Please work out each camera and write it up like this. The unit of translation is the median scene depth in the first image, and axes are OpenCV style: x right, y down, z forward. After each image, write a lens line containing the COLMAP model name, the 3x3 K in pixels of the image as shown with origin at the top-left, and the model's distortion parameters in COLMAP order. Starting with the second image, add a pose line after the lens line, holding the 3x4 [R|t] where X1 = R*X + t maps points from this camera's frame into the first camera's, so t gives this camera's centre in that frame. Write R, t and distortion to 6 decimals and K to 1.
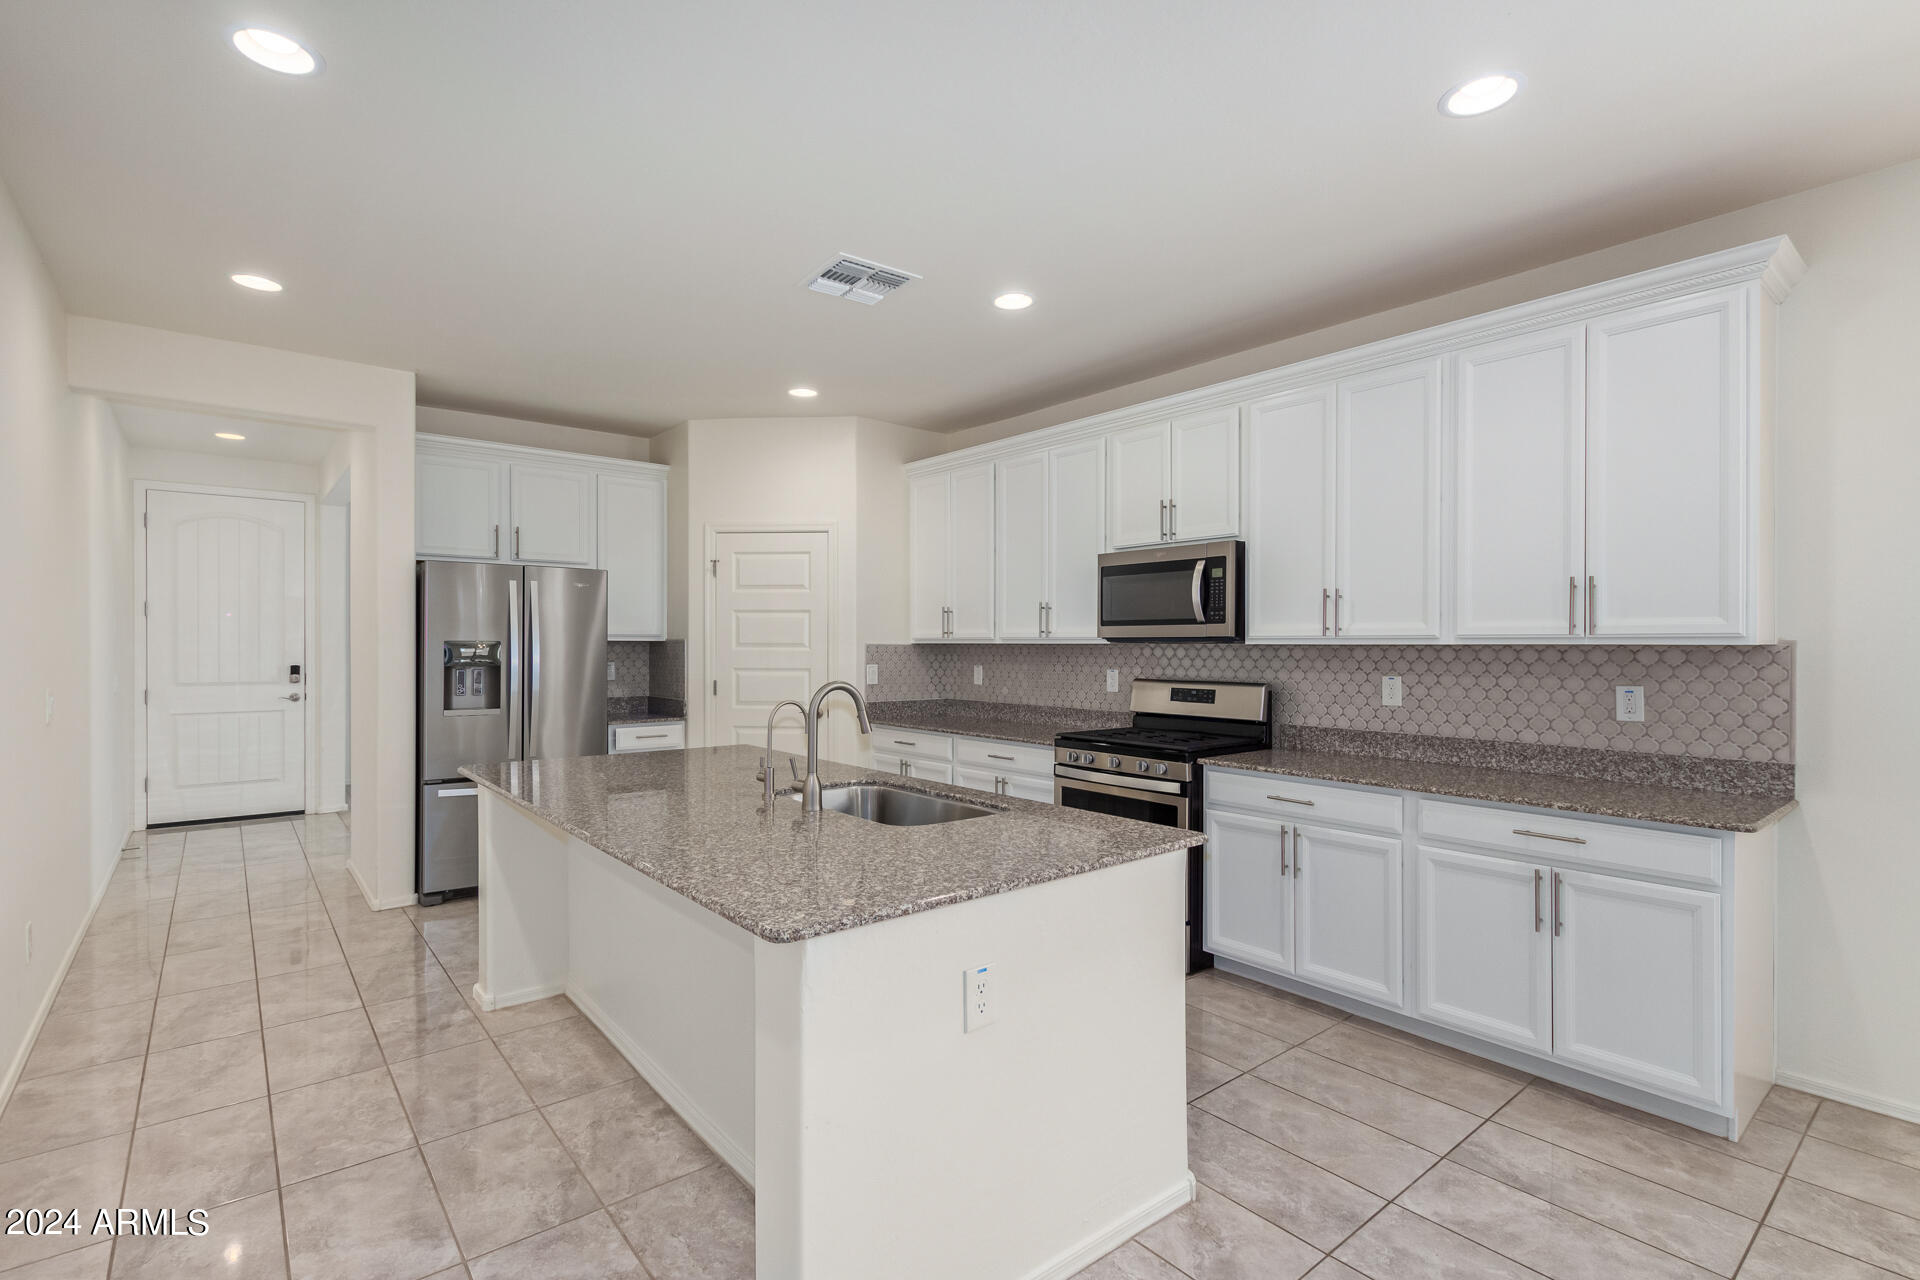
lens RADIAL K [[892.7, 0, 952.7], [0, 892.7, 642.8], [0, 0, 1]] dist [-0.009884, -0.000016]
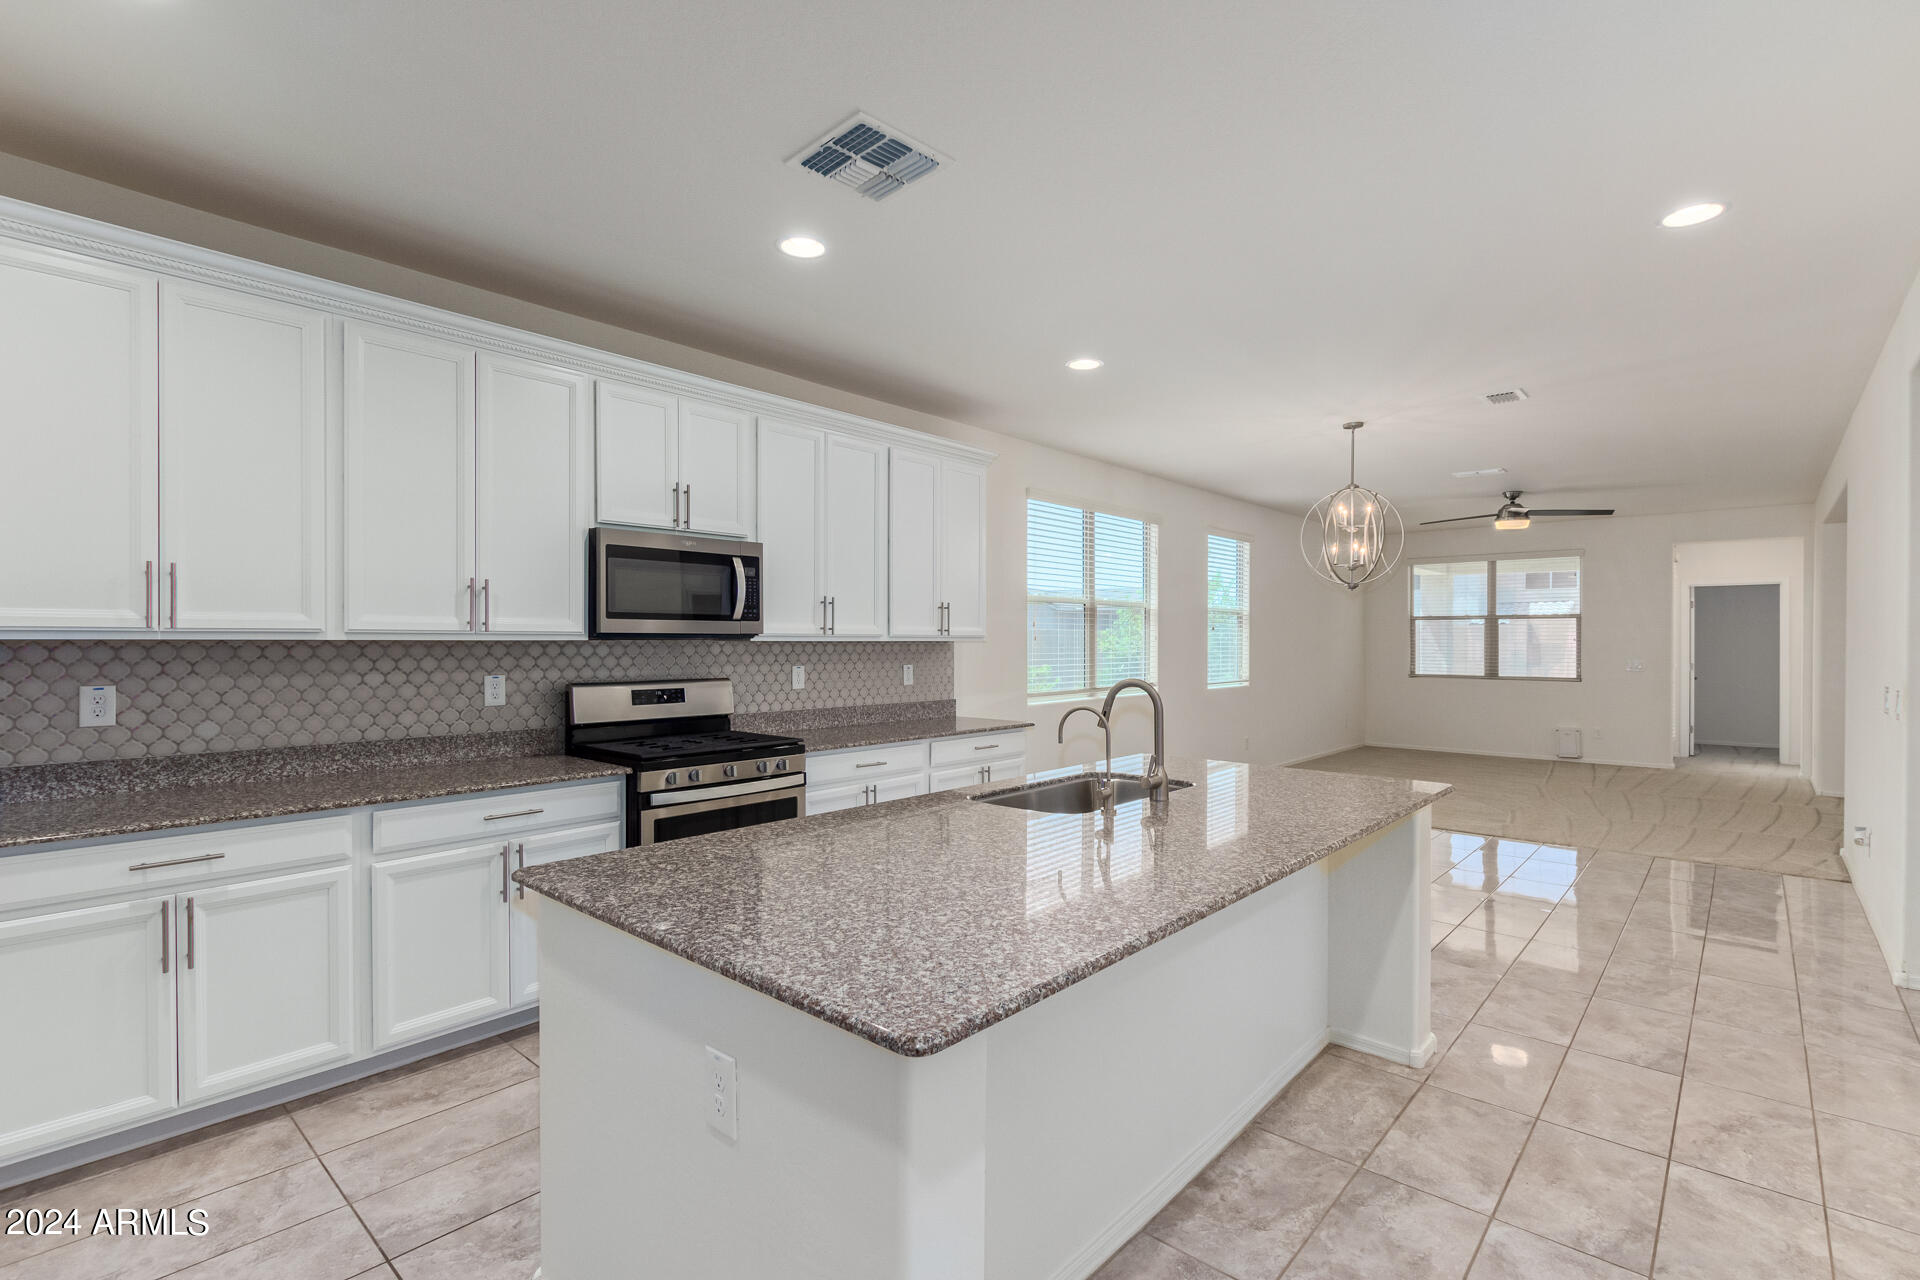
lens RADIAL K [[892.7, 0, 963.3], [0, 892.7, 656.5], [0, 0, 1]] dist [-0.009884, -0.000016]
pose [[-0.164452, -0.019149, 0.986199, -0.661976], [-0.002617, 0.999816, 0.018977, -0.000656], [-0.986382, 0.000540, -0.164472, 0.803314]]
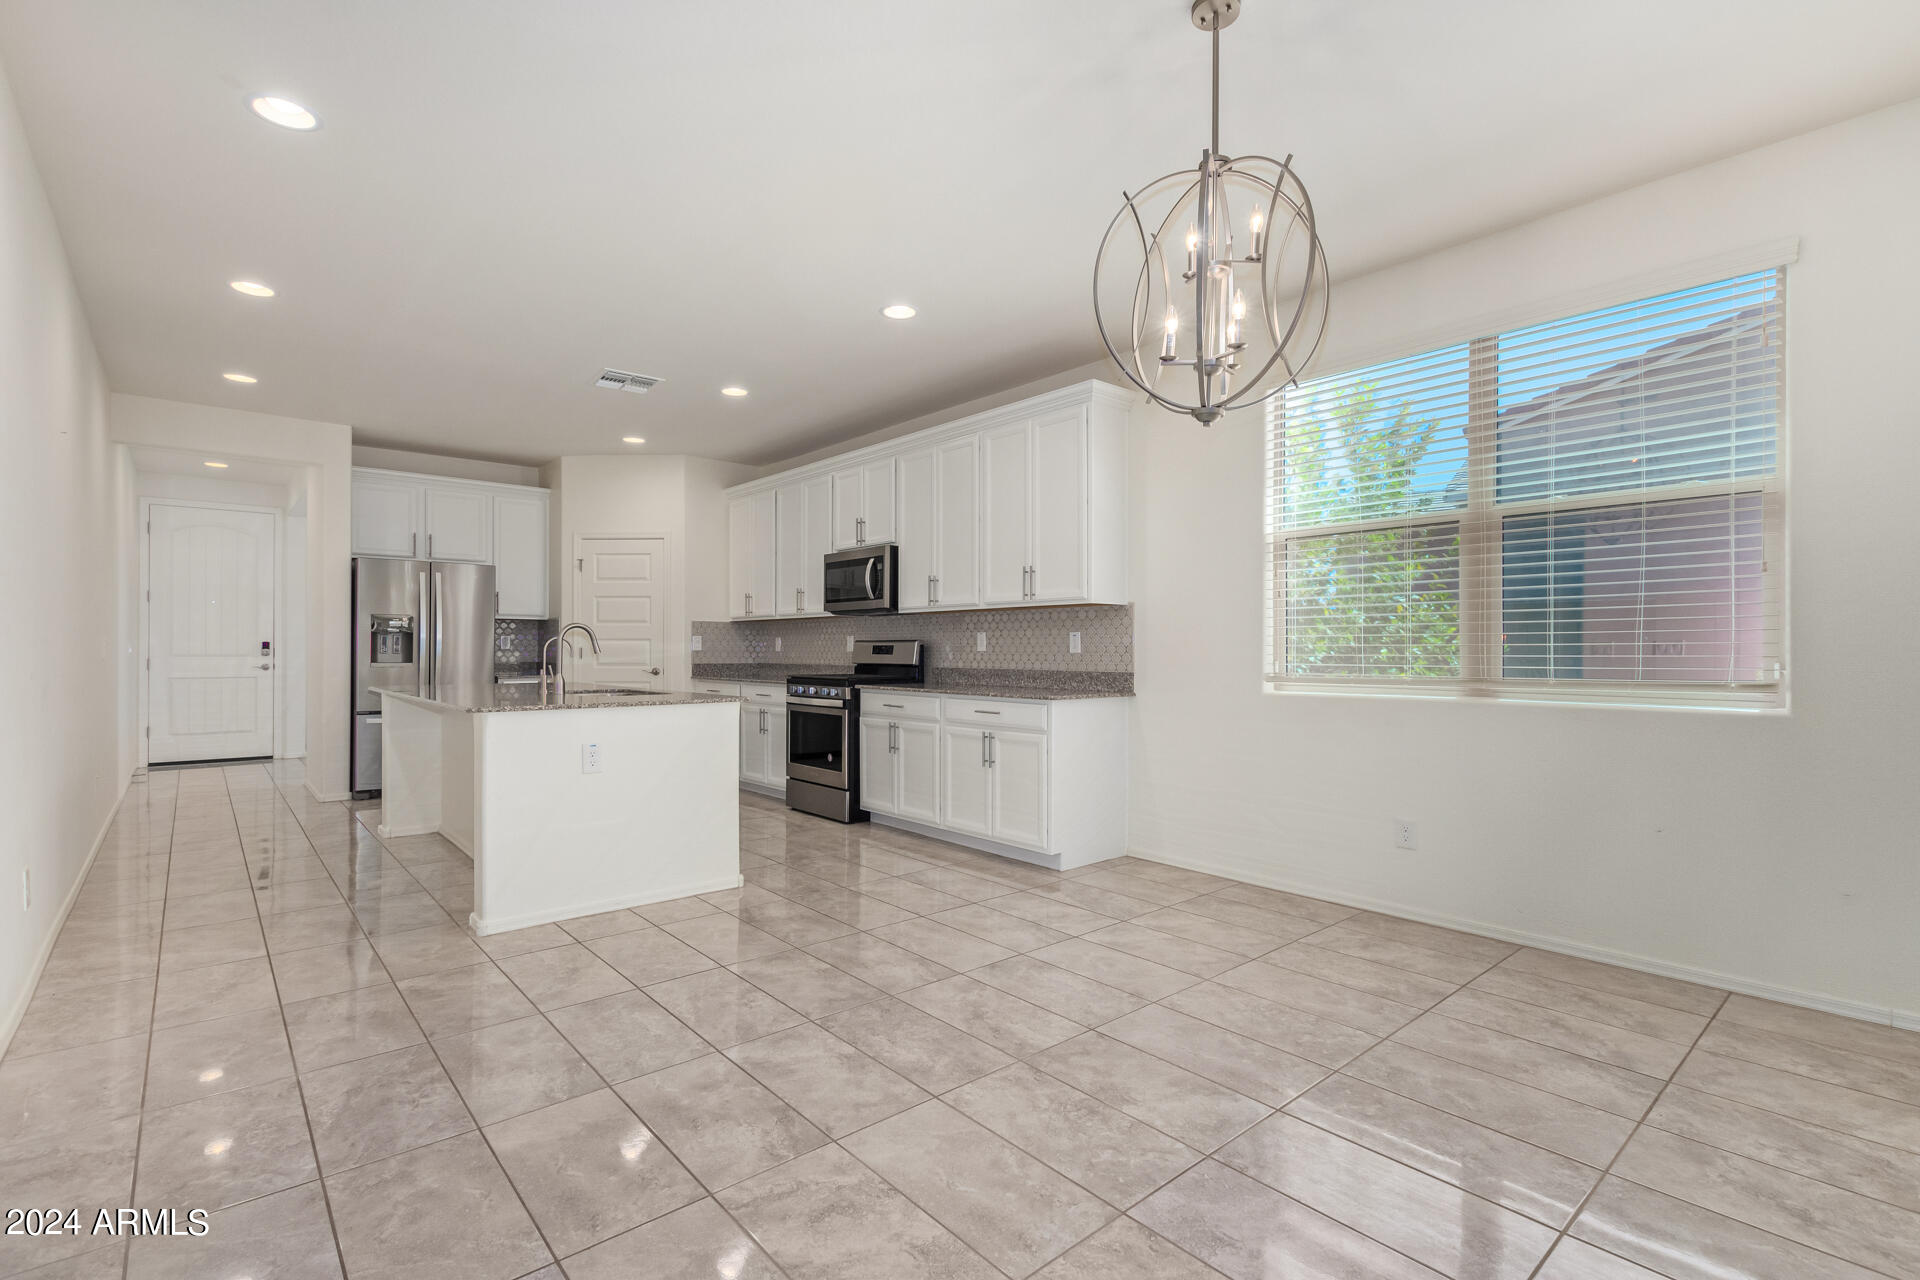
lens RADIAL K [[892.7, 0, 969.6], [0, 892.7, 648.8], [0, 0, 1]] dist [-0.009884, -0.000016]
pose [[0.999498, 0.000103, 0.031683, 0.347629], [-0.000044, 0.999998, -0.001883, 0.056990], [-0.031683, 0.001881, 0.999496, -0.462711]]
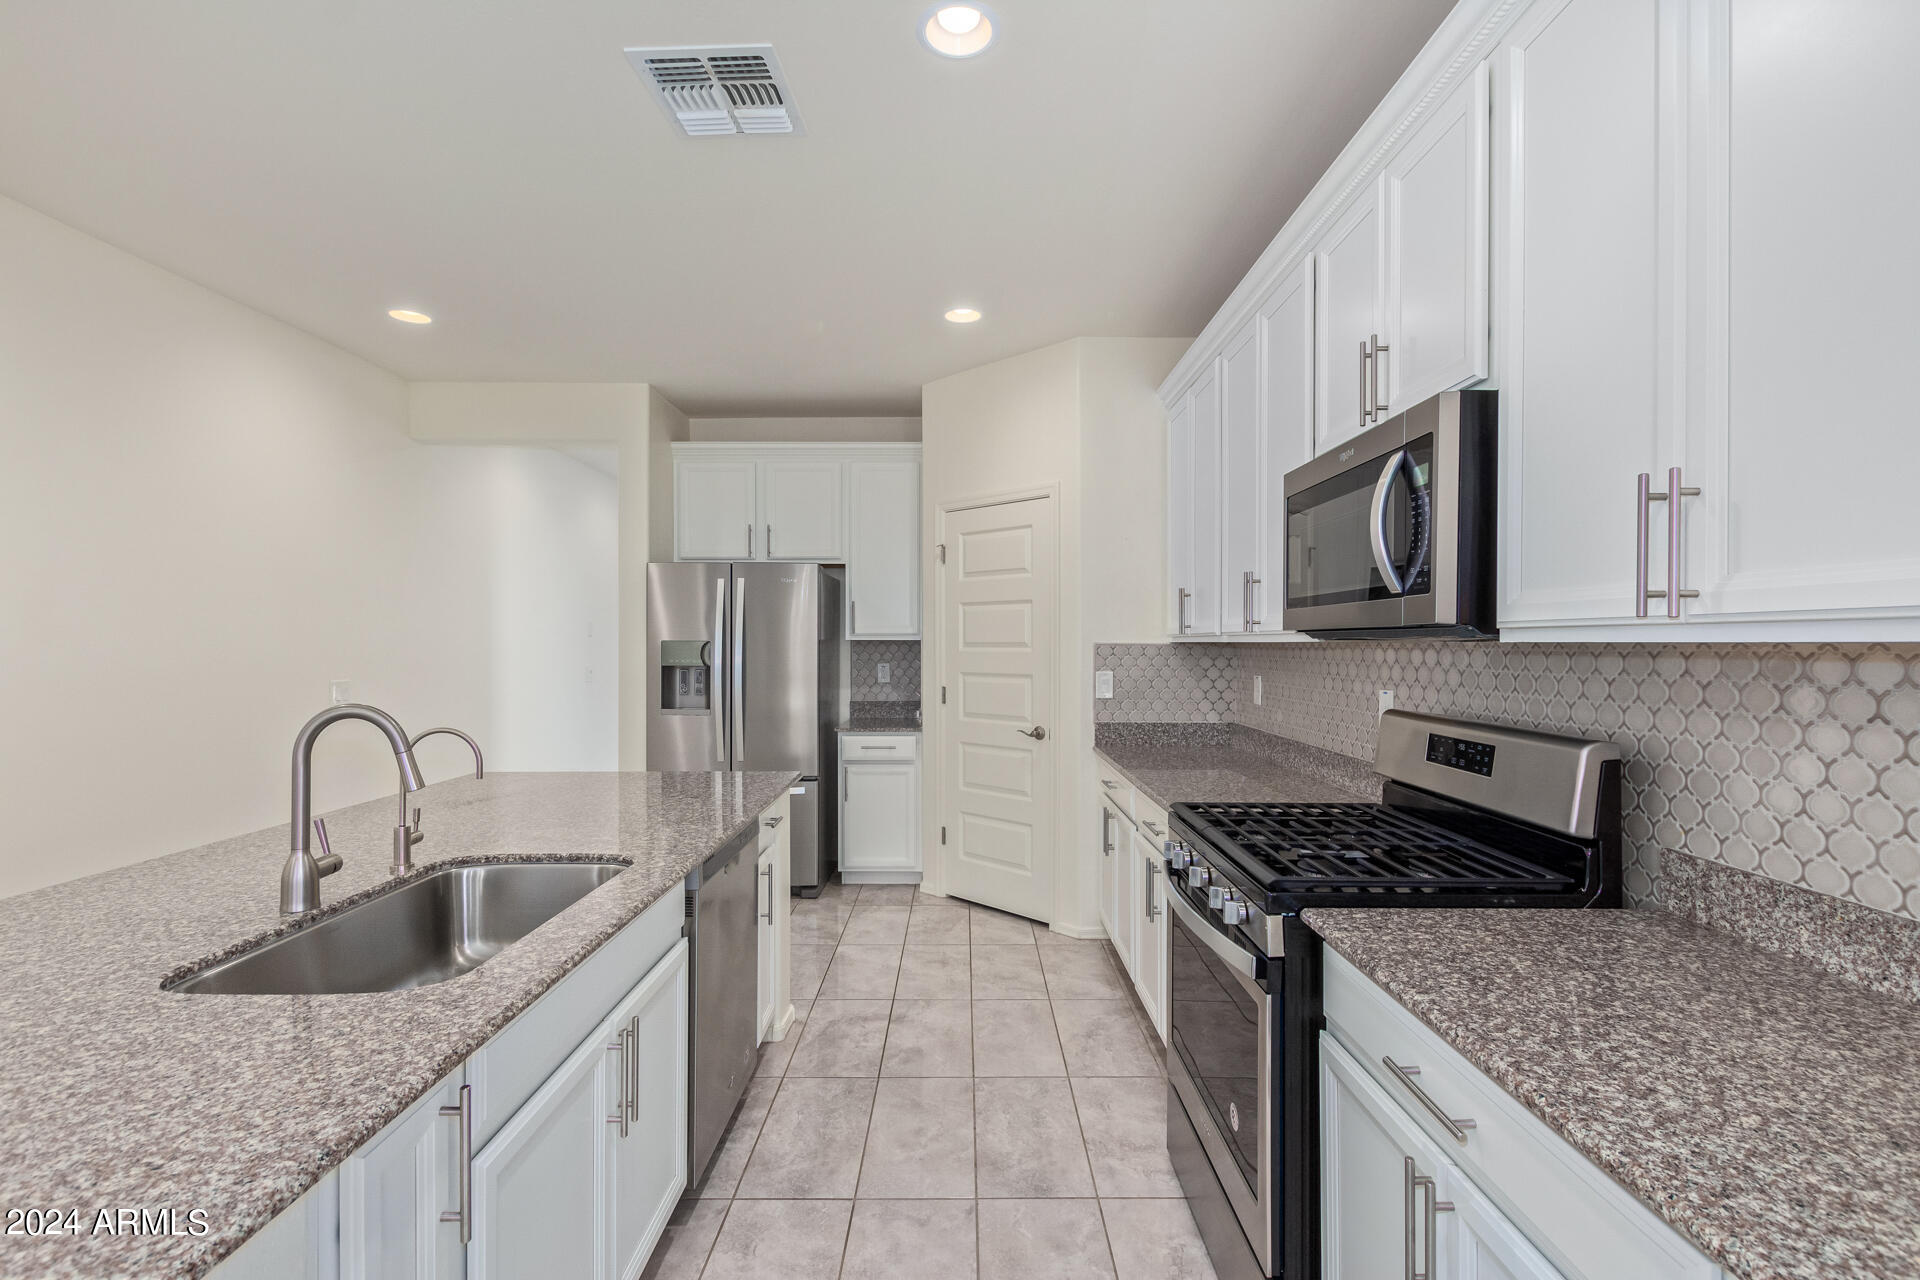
lens RADIAL K [[869.4, 0, 961.8], [0, 869.4, 644.2], [0, 0, 1]] dist [-0.004625, -0.000848]
pose [[0.765143, -0.000472, -0.643860, 0.342418], [0.001636, 0.999998, 0.001211, 0.001435], [0.643858, -0.001980, 0.765142, 0.466495]]
